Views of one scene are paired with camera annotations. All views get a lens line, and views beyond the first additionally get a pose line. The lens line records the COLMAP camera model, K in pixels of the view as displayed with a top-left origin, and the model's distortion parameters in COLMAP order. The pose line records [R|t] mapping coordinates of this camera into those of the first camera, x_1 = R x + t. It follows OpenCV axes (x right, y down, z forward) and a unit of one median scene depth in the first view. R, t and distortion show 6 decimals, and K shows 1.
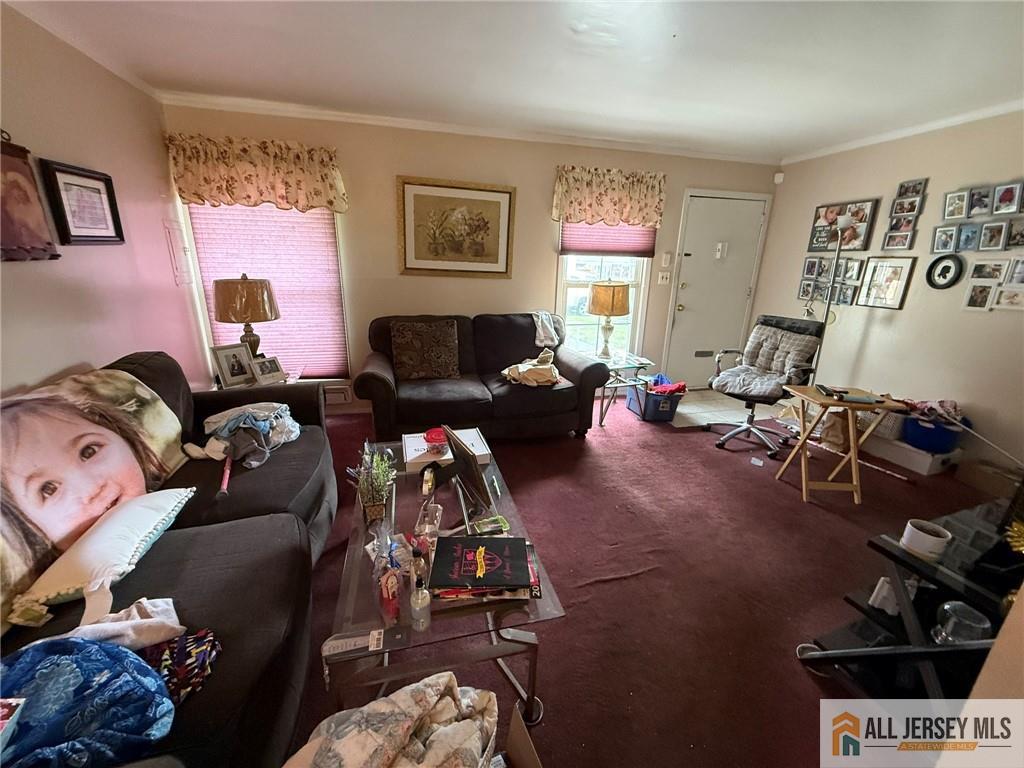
lens RADIAL K [[407.3, 0, 510.8], [0, 407.3, 382.5], [0, 0, 1]] dist [-0.000274, 0.000543]
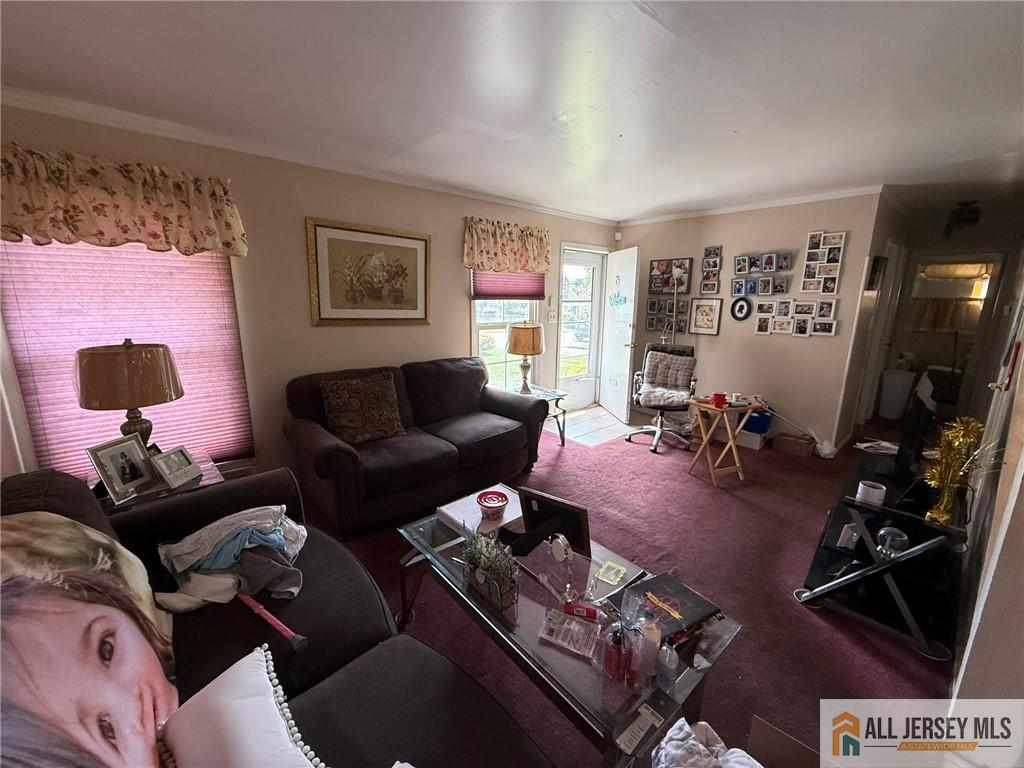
lens RADIAL K [[407.3, 0, 510.8], [0, 407.3, 382.5], [0, 0, 1]] dist [-0.000274, 0.000543]
pose [[0.894985, -0.105540, 0.433432, -0.317071], [0.136893, 0.989709, -0.041675, -0.057782], [-0.424573, 0.096632, 0.900222, 0.054872]]
